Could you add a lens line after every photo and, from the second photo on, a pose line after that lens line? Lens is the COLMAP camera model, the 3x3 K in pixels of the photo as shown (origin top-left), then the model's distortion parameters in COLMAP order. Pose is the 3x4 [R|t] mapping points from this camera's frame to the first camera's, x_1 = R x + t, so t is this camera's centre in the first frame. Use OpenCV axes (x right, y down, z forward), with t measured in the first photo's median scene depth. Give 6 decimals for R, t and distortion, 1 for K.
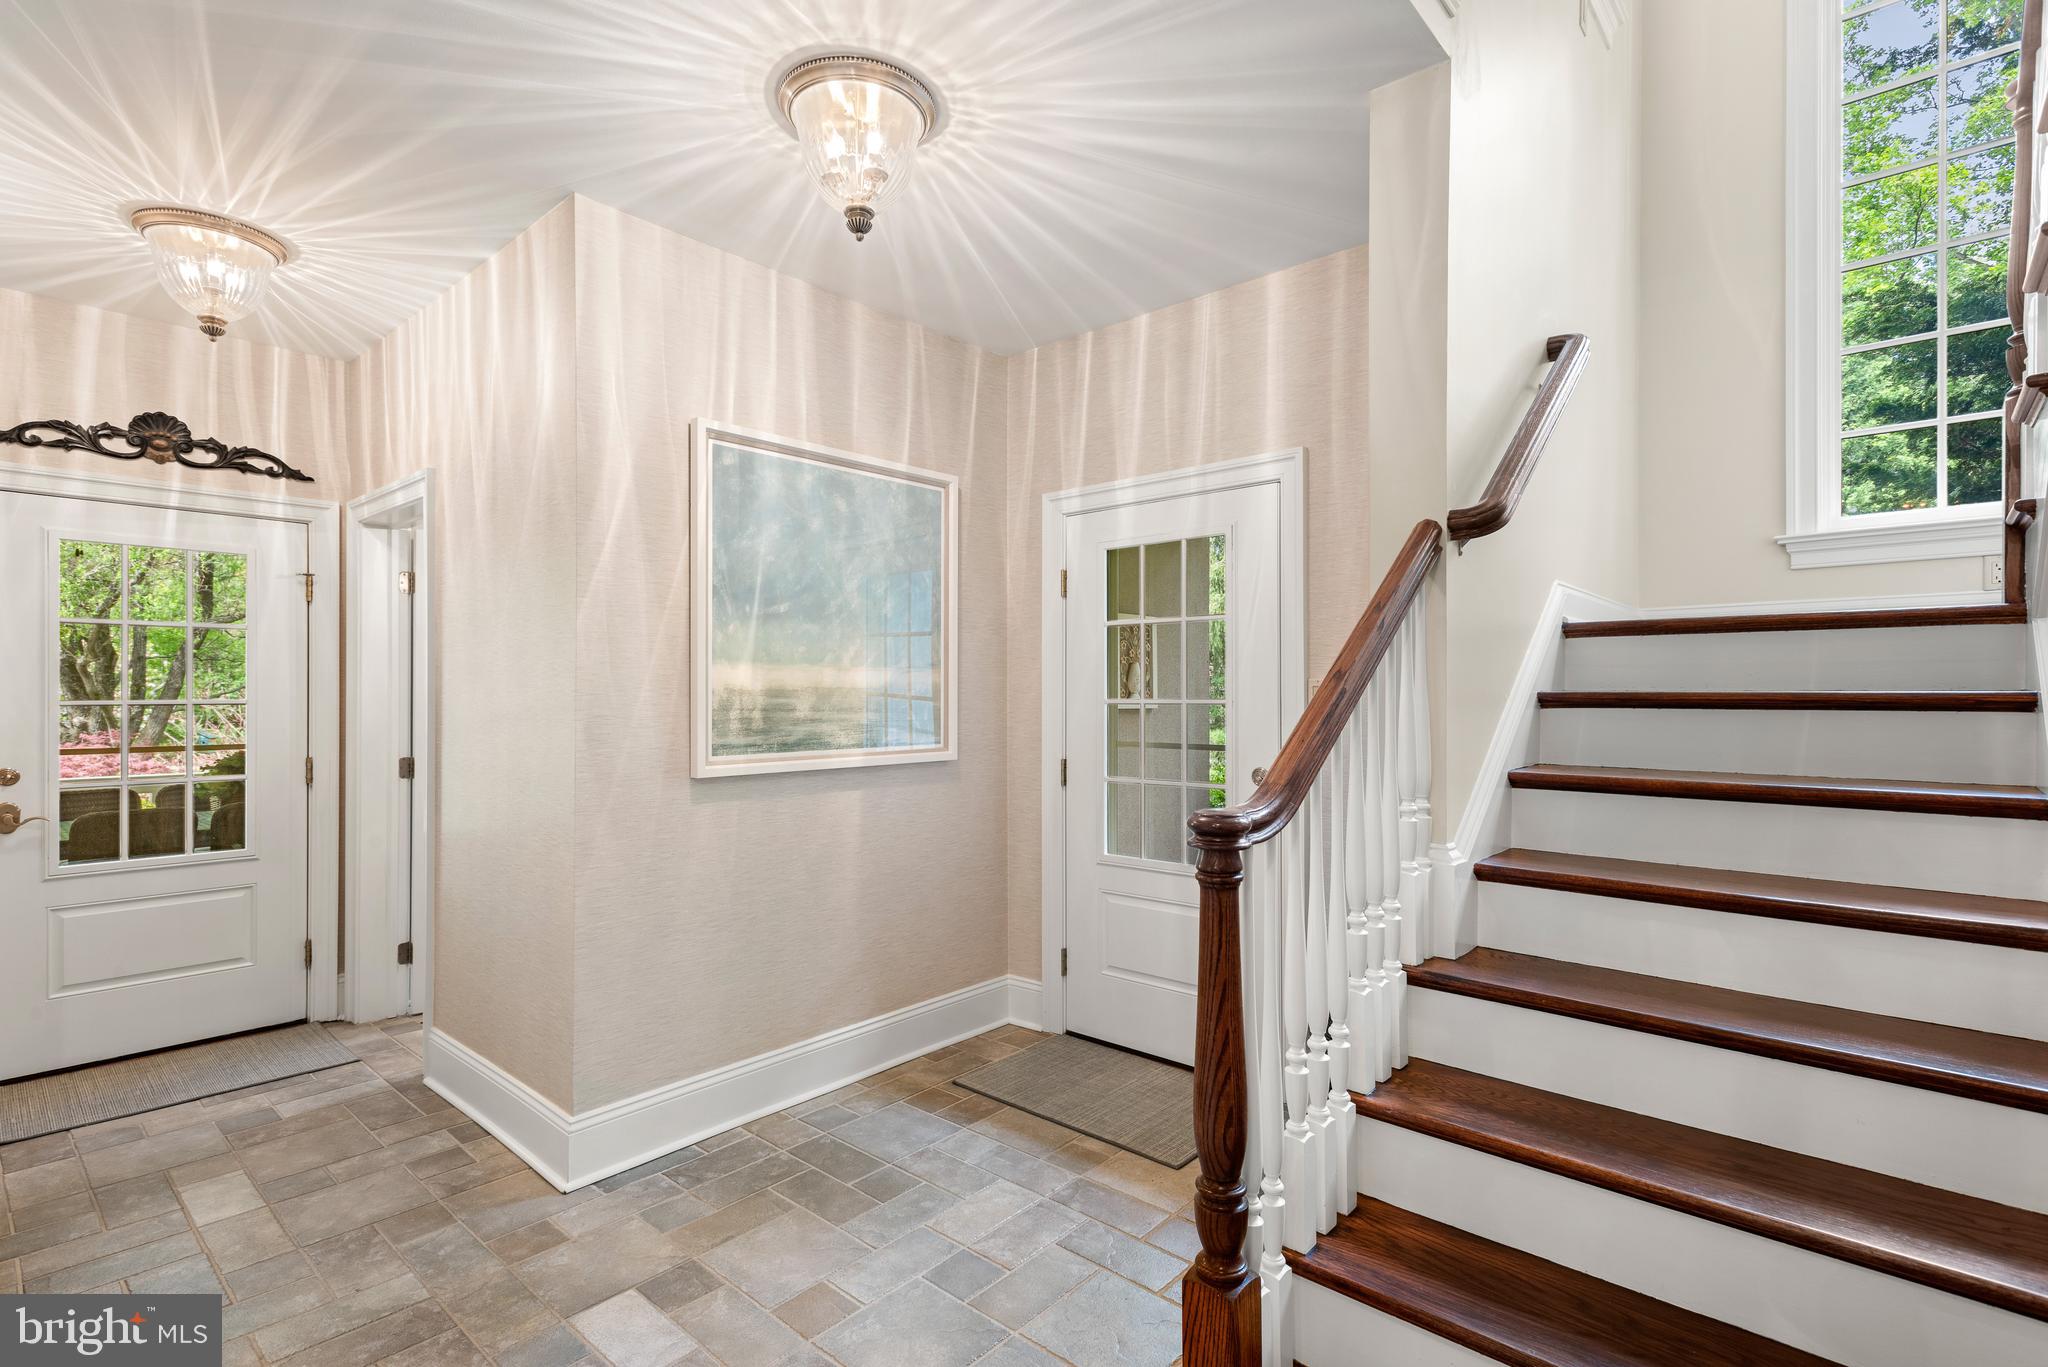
lens RADIAL K [[976.3, 0, 1022.2], [0, 976.3, 697.8], [0, 0, 1]] dist [0.004399, -0.000235]
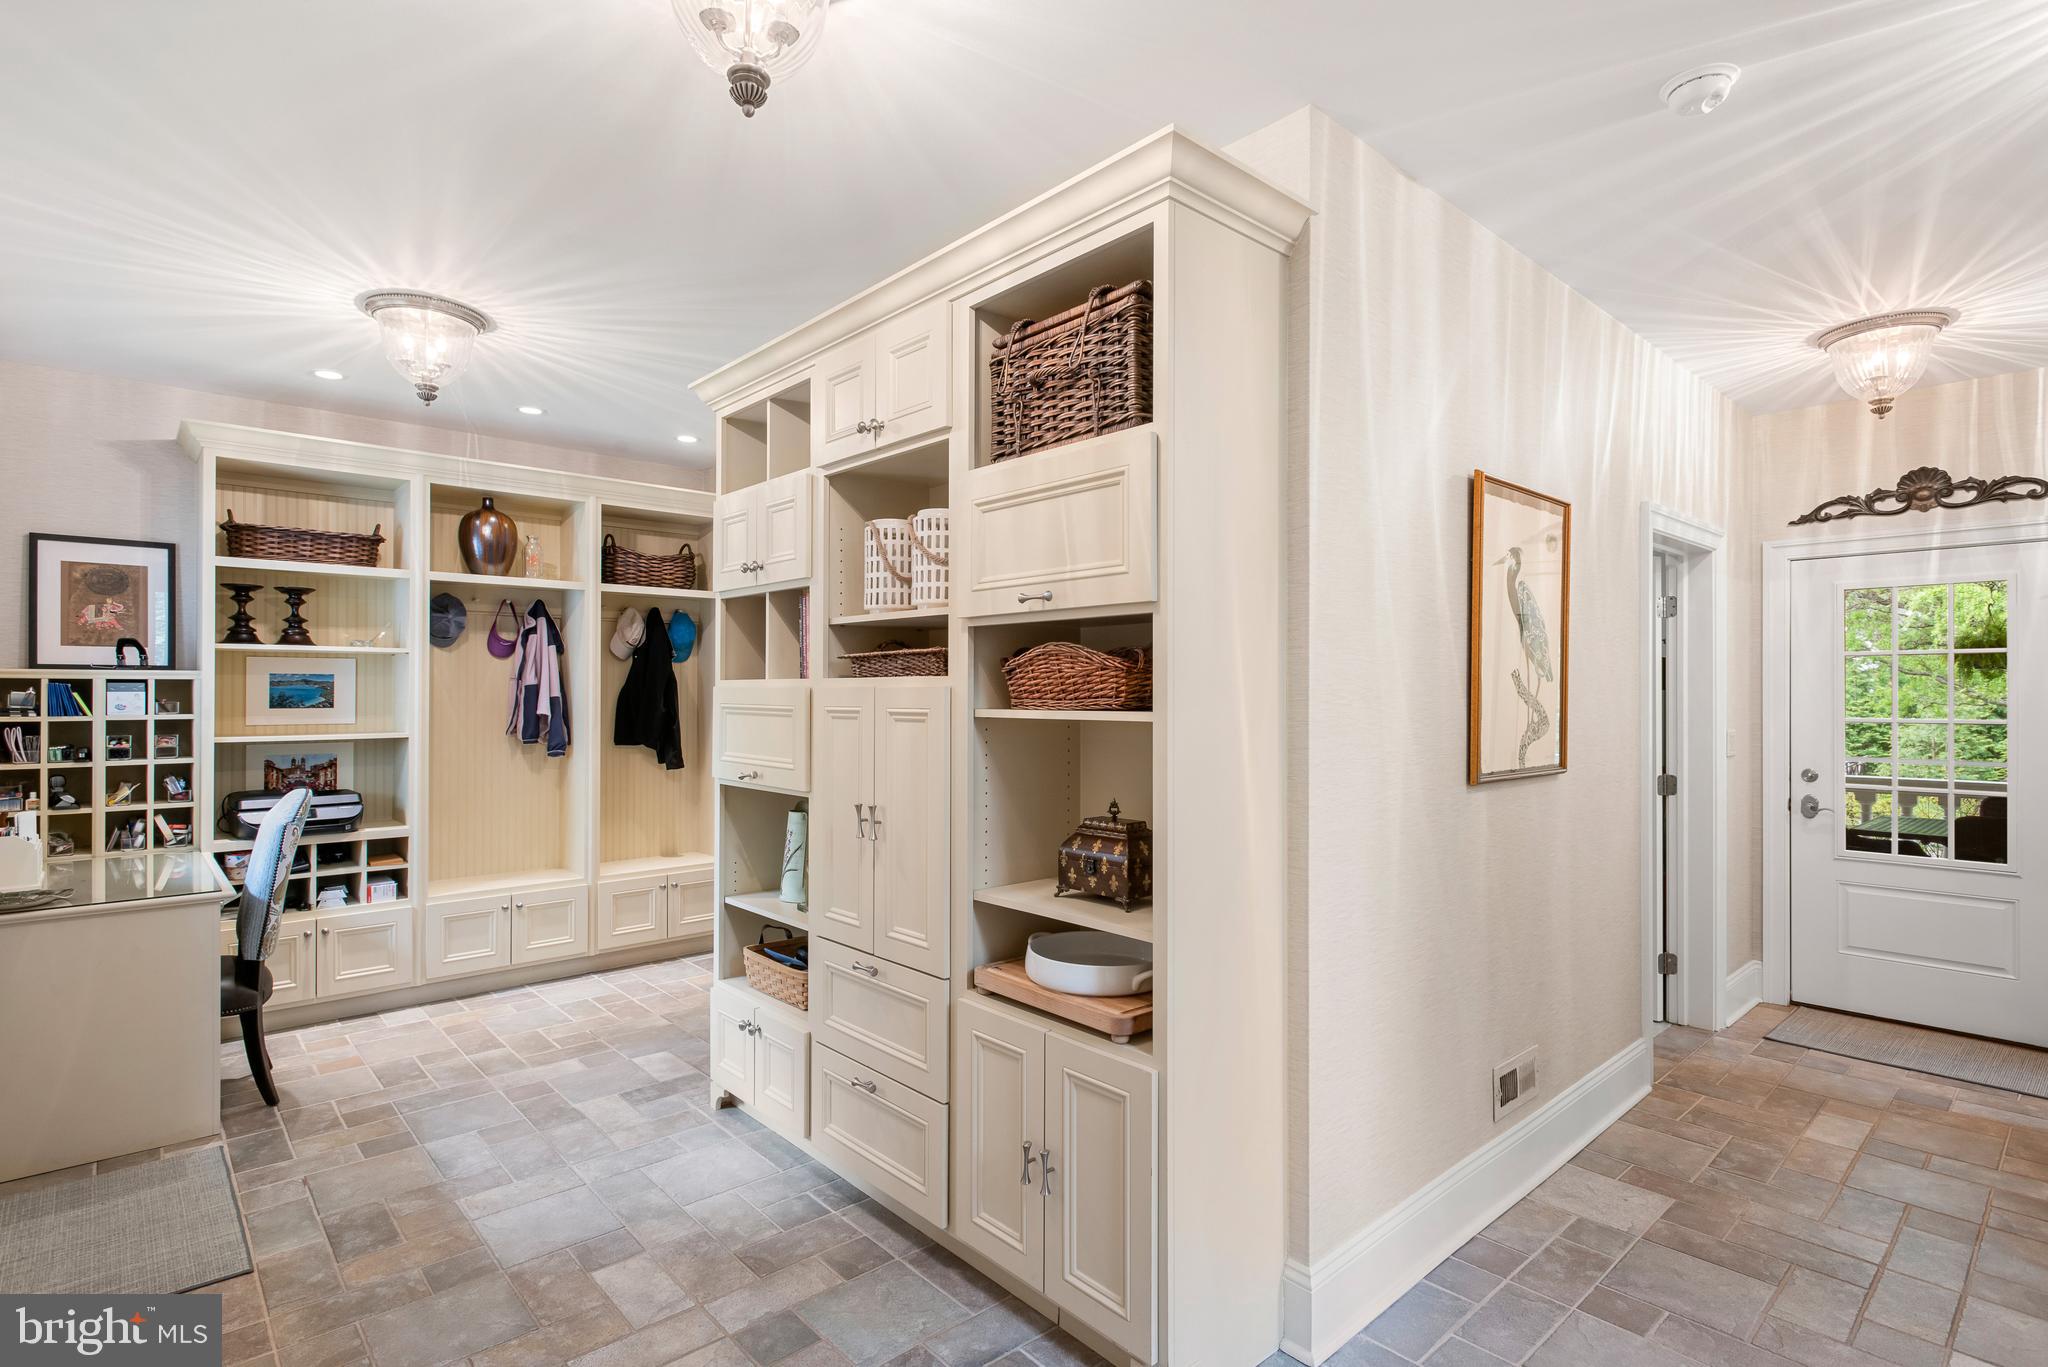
lens RADIAL K [[1045.9, 0, 1019.4], [0, 1045.9, 693.5], [0, 0, 1]] dist [0.001627, -0.000023]
pose [[-0.124141, 0.003809, -0.992257, 0.484436], [-0.001202, 0.999991, 0.003989, -0.033066], [0.992264, 0.001688, -0.124135, 0.113694]]
